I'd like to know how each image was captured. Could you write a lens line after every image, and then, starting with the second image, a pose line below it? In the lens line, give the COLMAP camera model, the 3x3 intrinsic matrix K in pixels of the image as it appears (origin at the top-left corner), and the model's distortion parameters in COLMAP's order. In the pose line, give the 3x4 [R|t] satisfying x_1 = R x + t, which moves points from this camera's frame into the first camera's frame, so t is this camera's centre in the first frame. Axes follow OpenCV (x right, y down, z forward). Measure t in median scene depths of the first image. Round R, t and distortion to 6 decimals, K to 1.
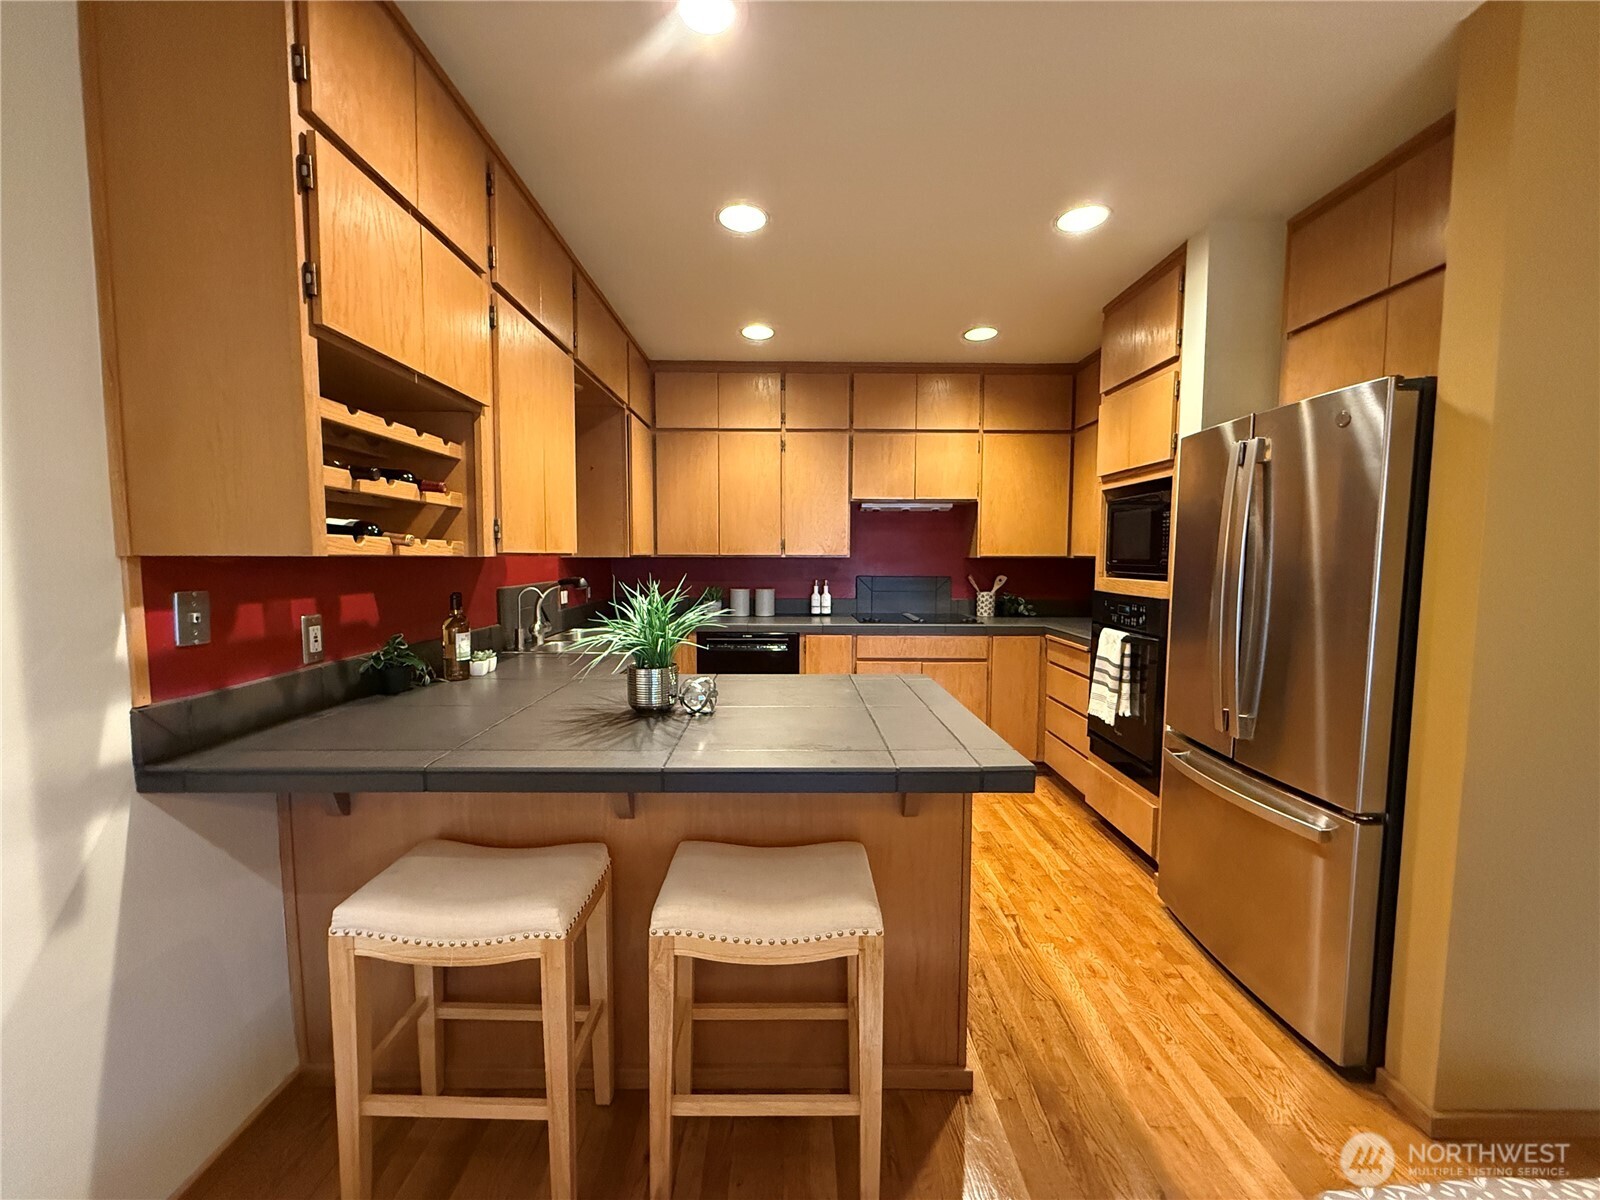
lens RADIAL K [[636.3, 0, 794.2], [0, 636.3, 598.4], [0, 0, 1]] dist [-0.004298, -0.000395]
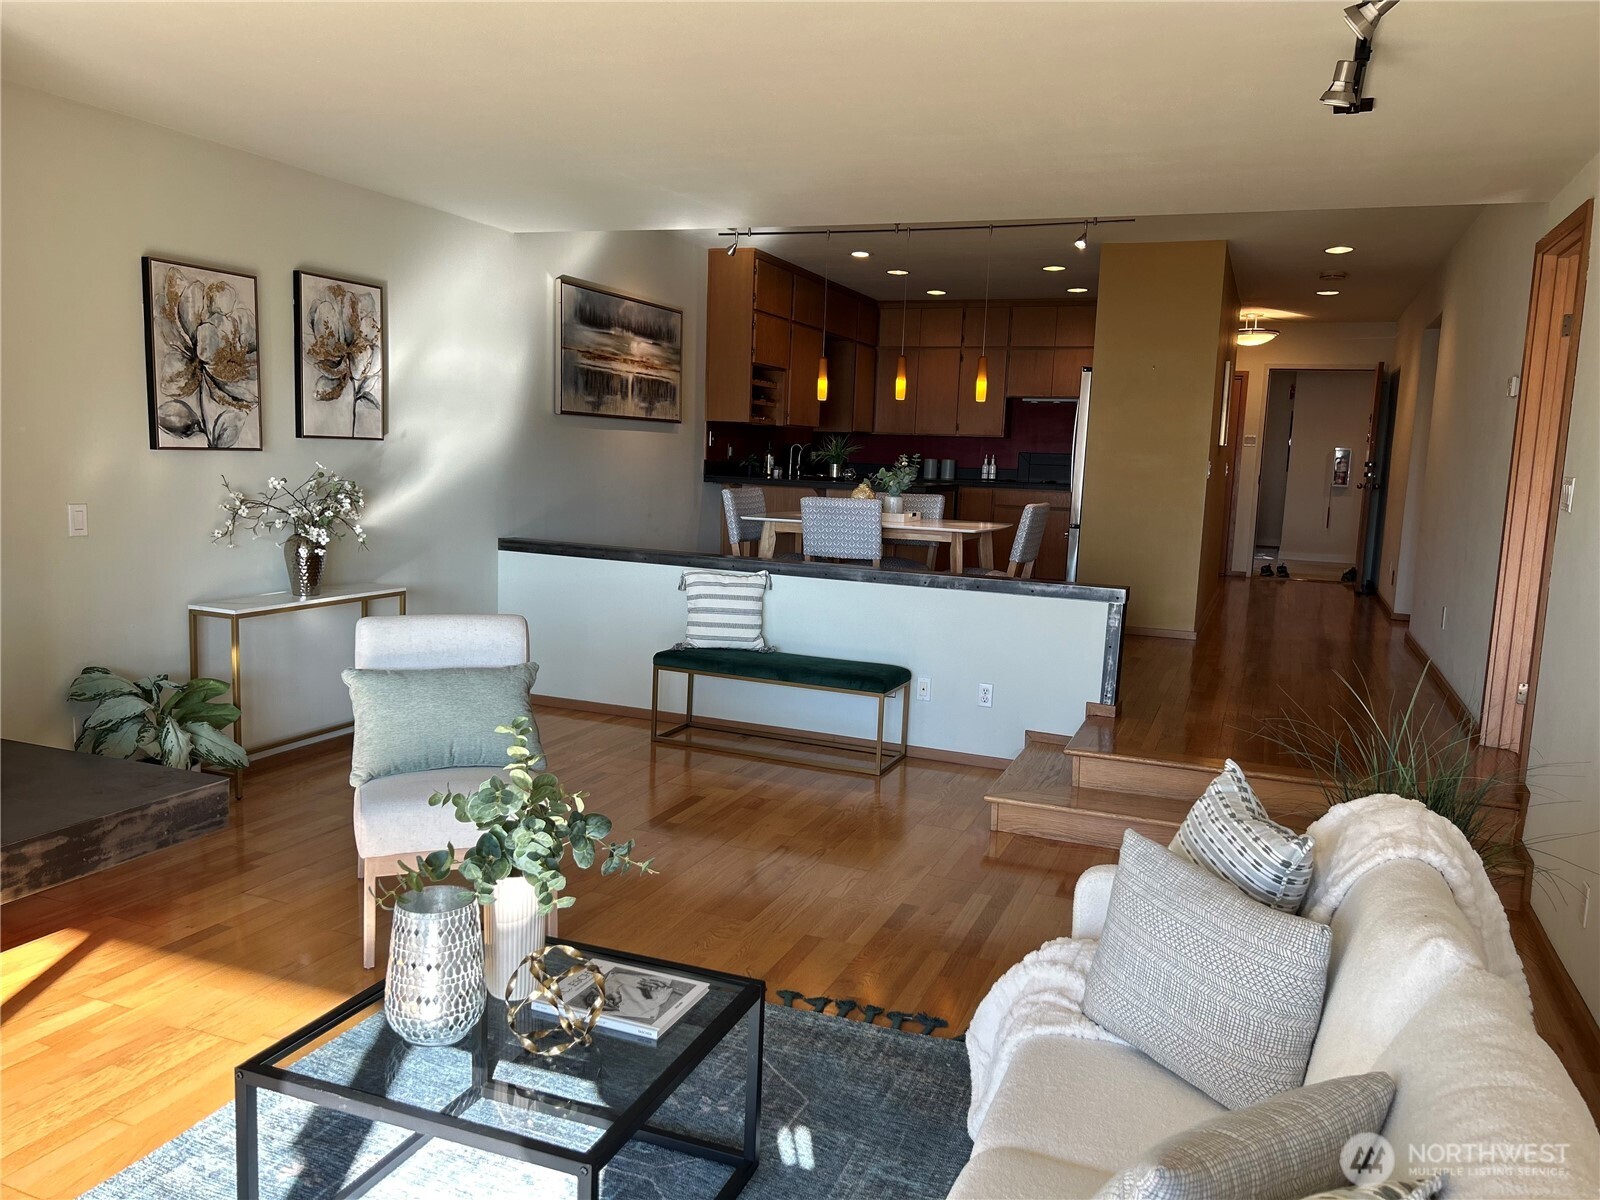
lens RADIAL K [[1213.2, 0, 795.5], [0, 1213.2, 606.5], [0, 0, 1]] dist [0.014923, -0.020812]
pose [[0.925371, 0.079098, -0.370719, 1.017627], [-0.058848, 0.996107, 0.065639, 0.235543], [0.374467, -0.038924, 0.926423, -2.492065]]
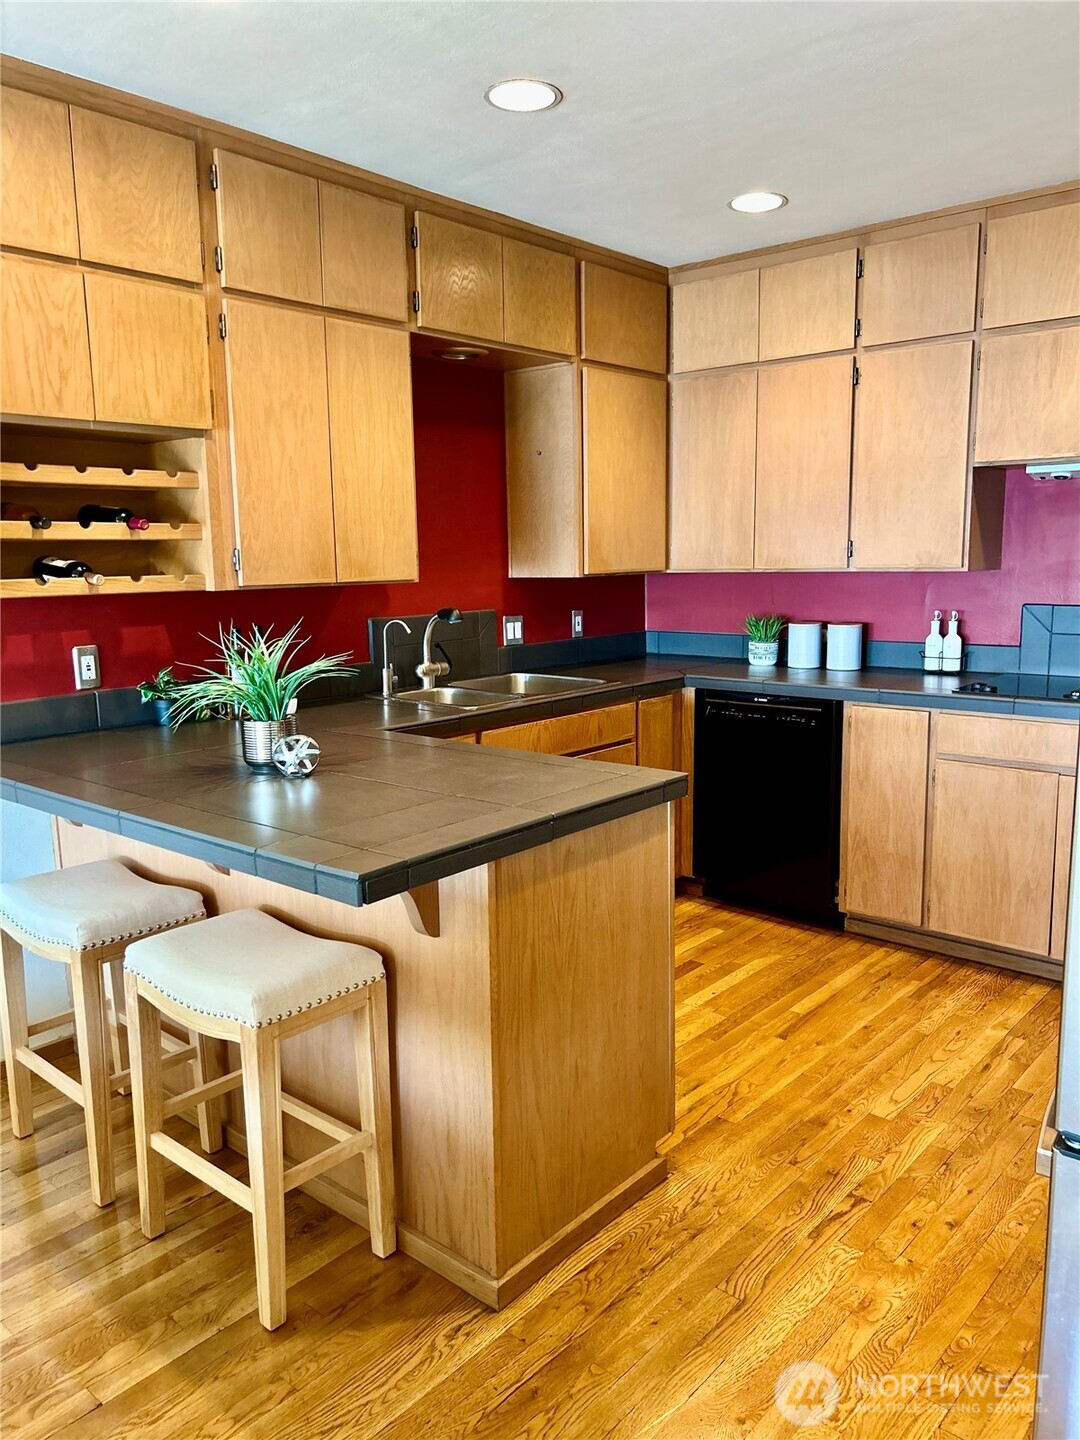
lens RADIAL K [[1091.9, 0, 538.4], [0, 1091.9, 725.2], [0, 0, 1]] dist [0.014923, -0.020812]
pose [[0.747166, 0.089570, -0.658575, 0.653711], [-0.024533, 0.993919, 0.107345, -0.035781], [0.664185, -0.064048, 0.744819, 0.061665]]
